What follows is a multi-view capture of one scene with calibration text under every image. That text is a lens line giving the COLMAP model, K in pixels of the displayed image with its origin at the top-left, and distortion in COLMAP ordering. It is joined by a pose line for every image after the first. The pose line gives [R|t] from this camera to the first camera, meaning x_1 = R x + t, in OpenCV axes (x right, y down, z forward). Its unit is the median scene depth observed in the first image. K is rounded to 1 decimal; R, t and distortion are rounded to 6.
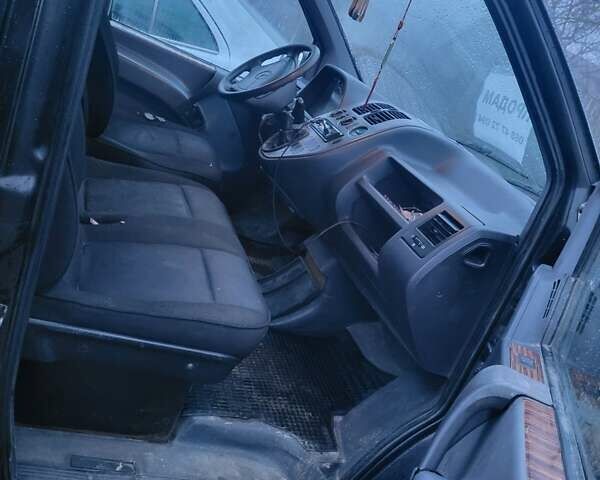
lens RADIAL K [[575.8, 0, 300.0], [0, 575.8, 240.0], [0, 0, 1]] dist [0.025427, 0.002391]
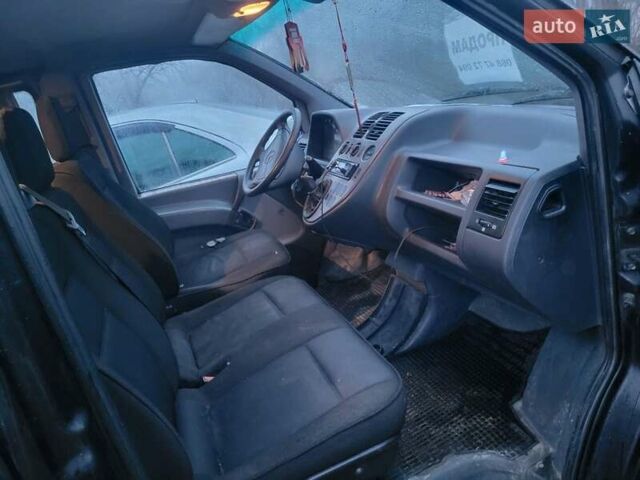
lens RADIAL K [[475.2, 0, 320.0], [0, 475.2, 240.0], [0, 0, 1]] dist [0.026969, -0.007274]
pose [[0.815451, -0.565668, -0.122721, 0.049236], [0.562180, 0.824475, -0.064775, -0.057173], [0.137821, -0.016171, 0.990325, 0.146857]]
